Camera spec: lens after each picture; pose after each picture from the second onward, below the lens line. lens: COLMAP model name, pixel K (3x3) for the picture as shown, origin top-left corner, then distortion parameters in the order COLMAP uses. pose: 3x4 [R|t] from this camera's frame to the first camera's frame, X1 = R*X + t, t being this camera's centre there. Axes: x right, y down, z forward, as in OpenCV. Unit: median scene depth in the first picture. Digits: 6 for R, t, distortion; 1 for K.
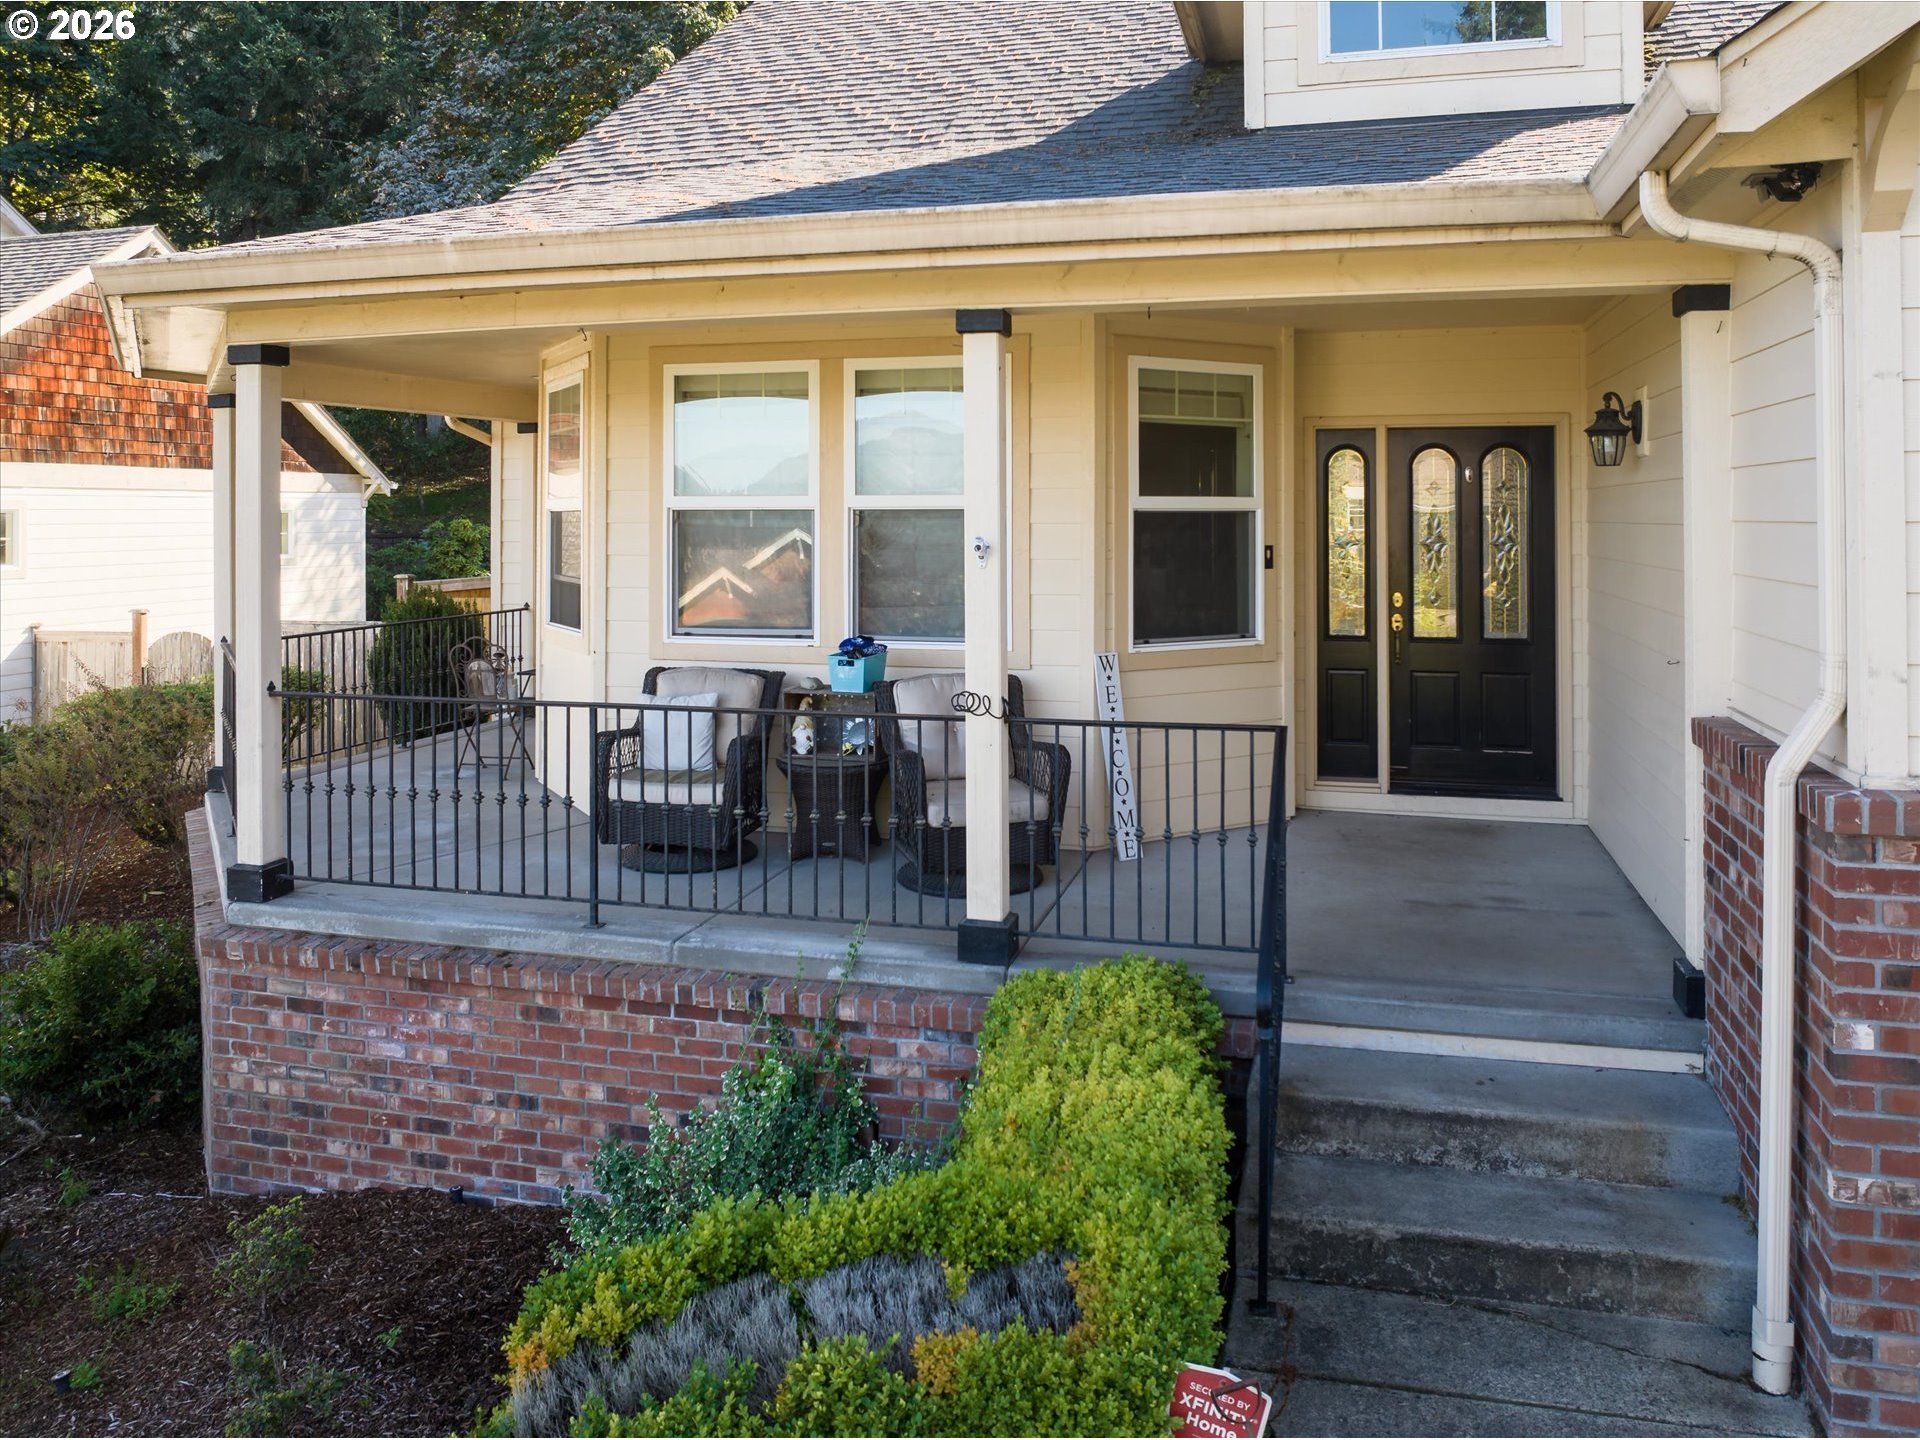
lens RADIAL K [[1397.2, 0, 972.1], [0, 1397.2, 514.9], [0, 0, 1]] dist [0.005245, -0.051523]
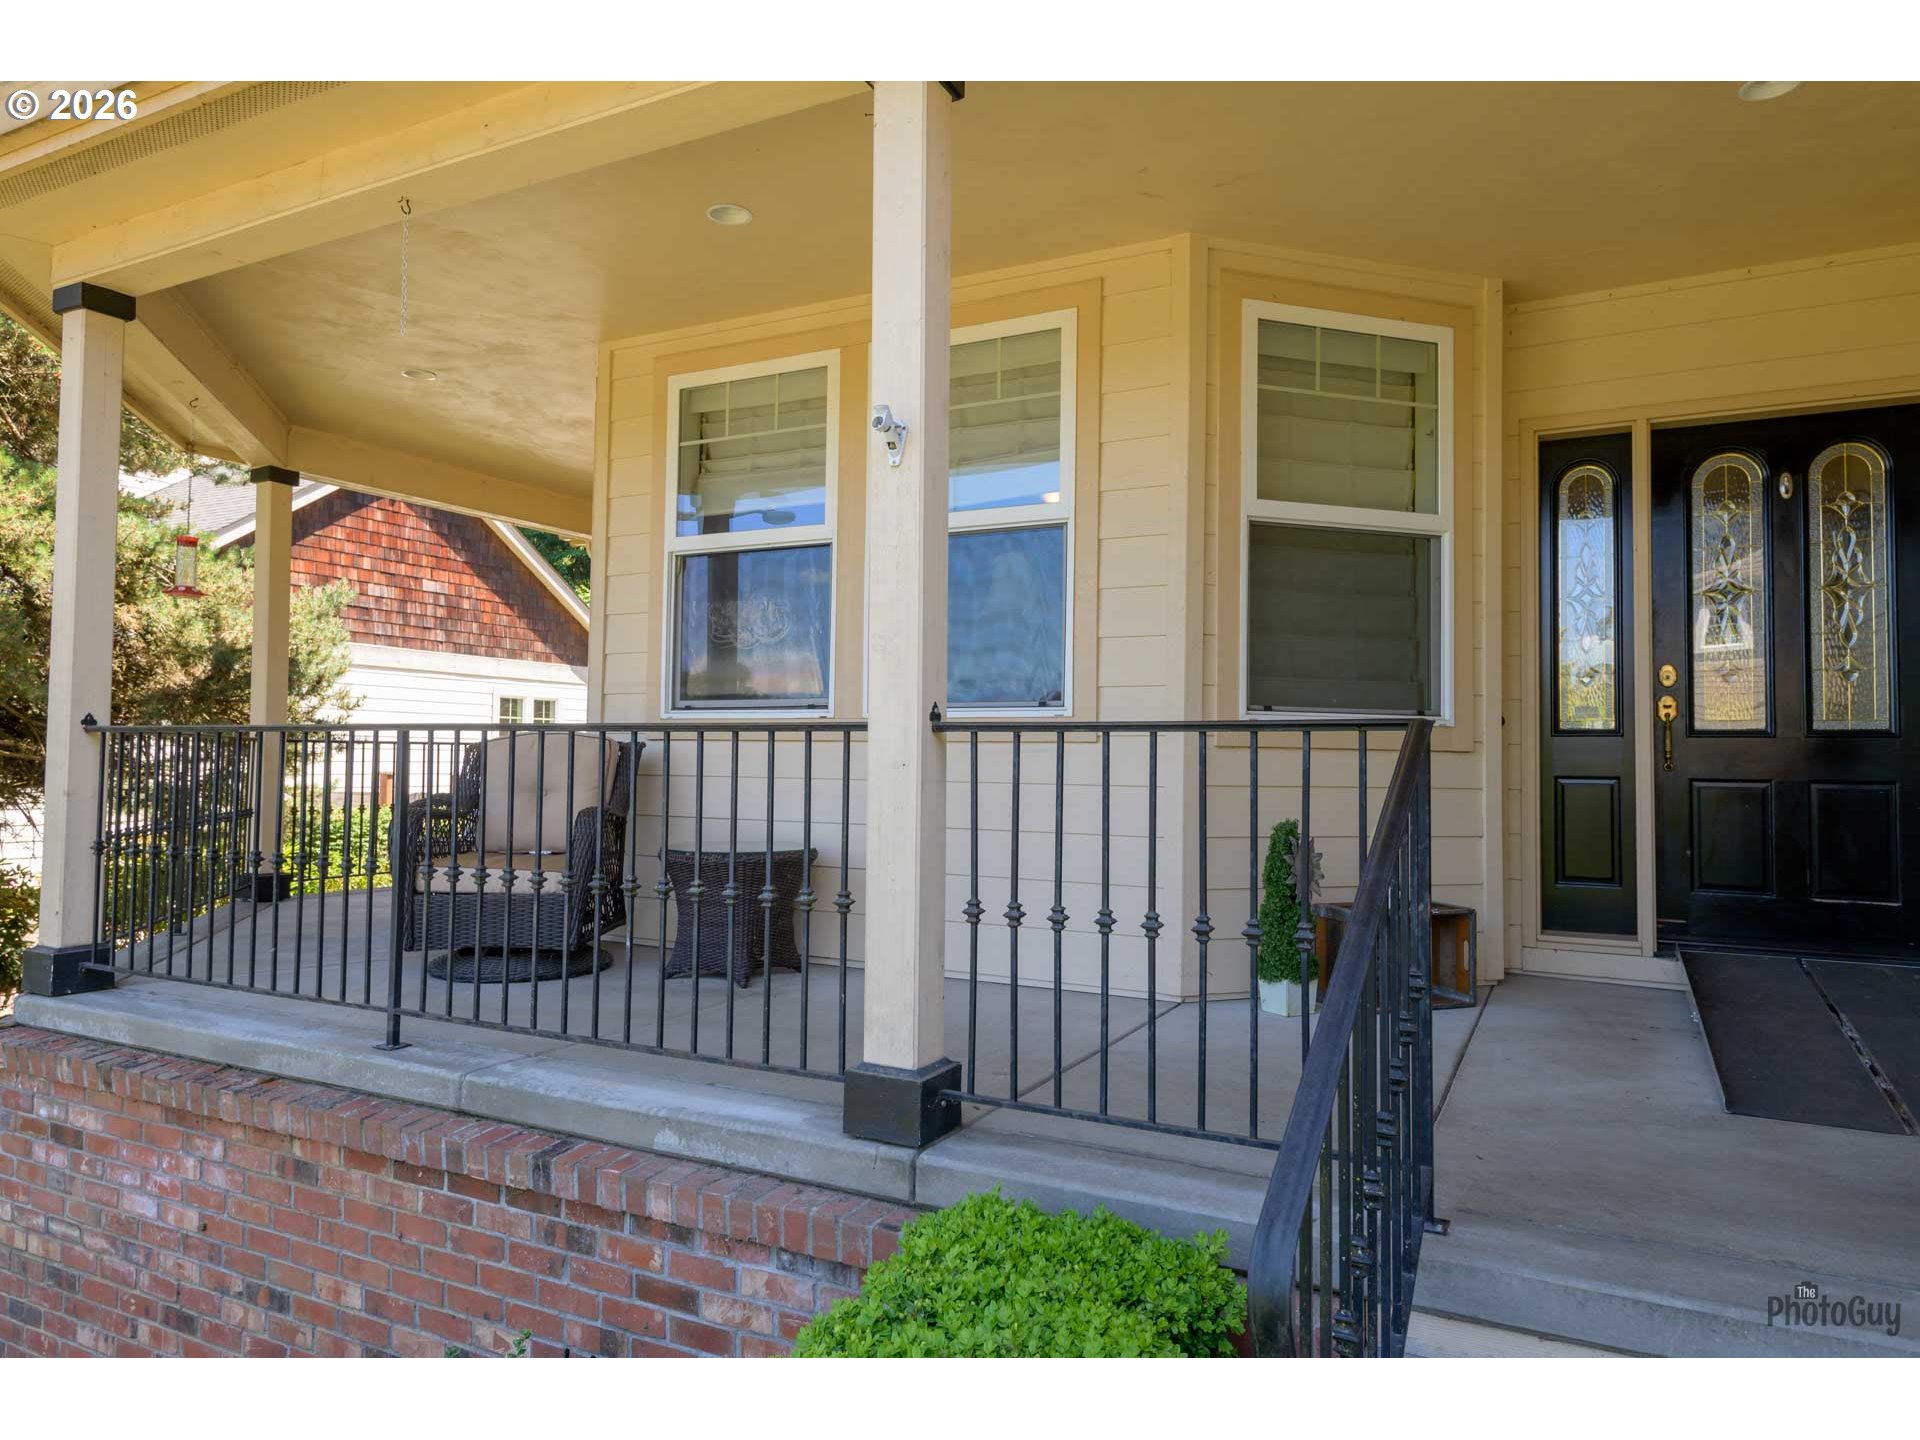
lens RADIAL K [[1215.3, 0, 960.0], [0, 1215.3, 720.0], [0, 0, 1]] dist [0.038691, -0.026386]
pose [[0.975406, 0.006678, -0.220315, 0.134847], [-0.014232, 0.999363, -0.032719, 0.147412], [0.219956, 0.035050, 0.974880, 0.461022]]
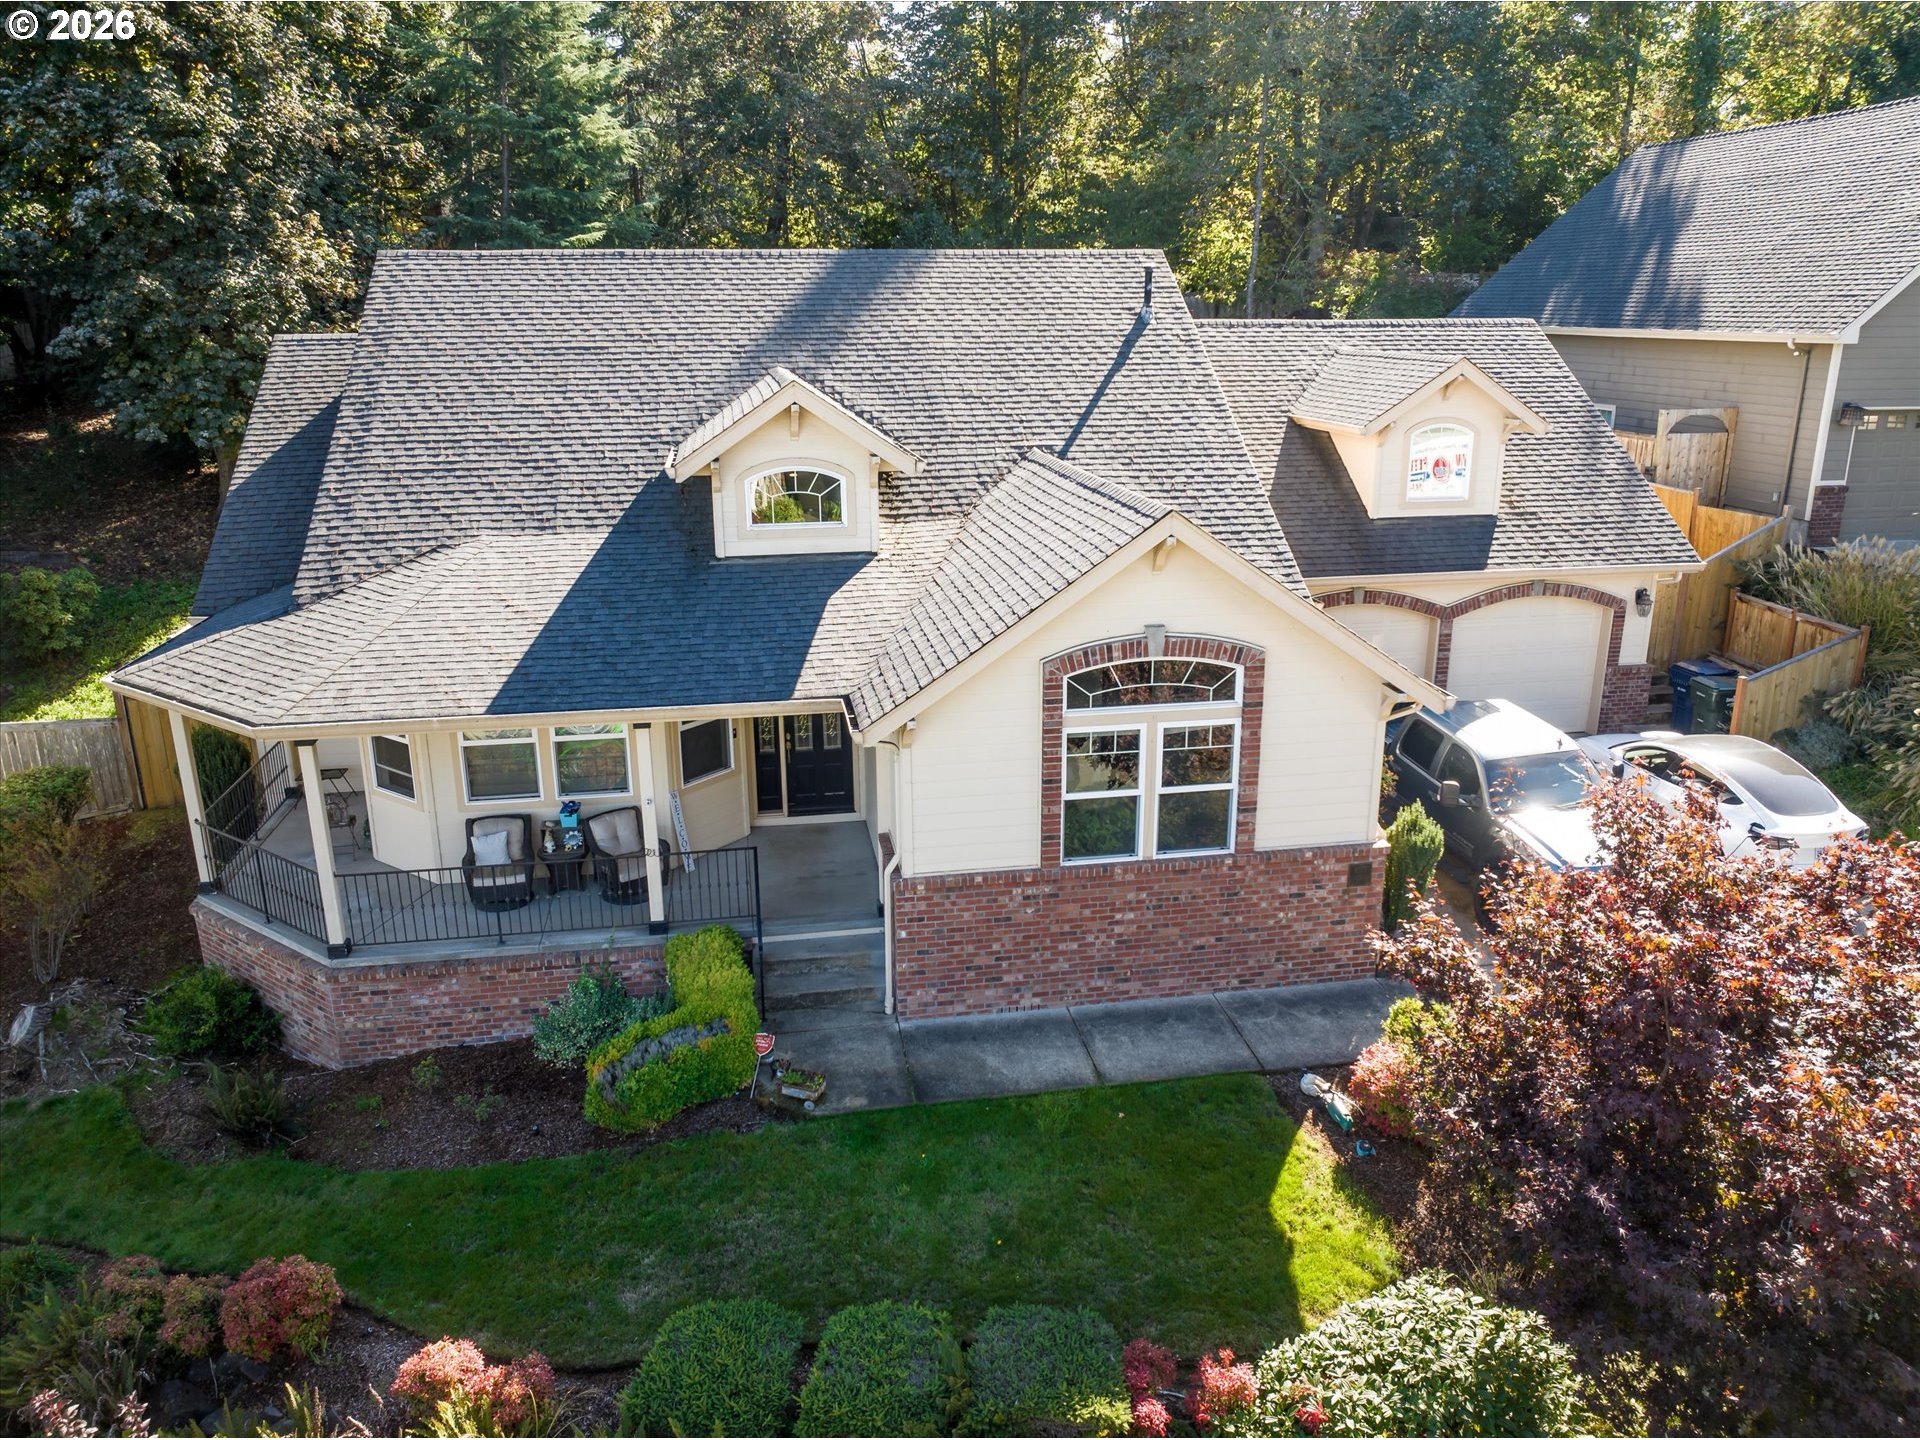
lens RADIAL K [[1346.0, 0, 969.1], [0, 1346.0, 712.4], [0, 0, 1]] dist [-0.016450, -0.045491]
pose [[0.907419, -0.120110, 0.402697, -0.432588], [-0.001234, 0.957517, 0.288374, -0.844392], [-0.420226, -0.262173, 0.868721, -1.438235]]
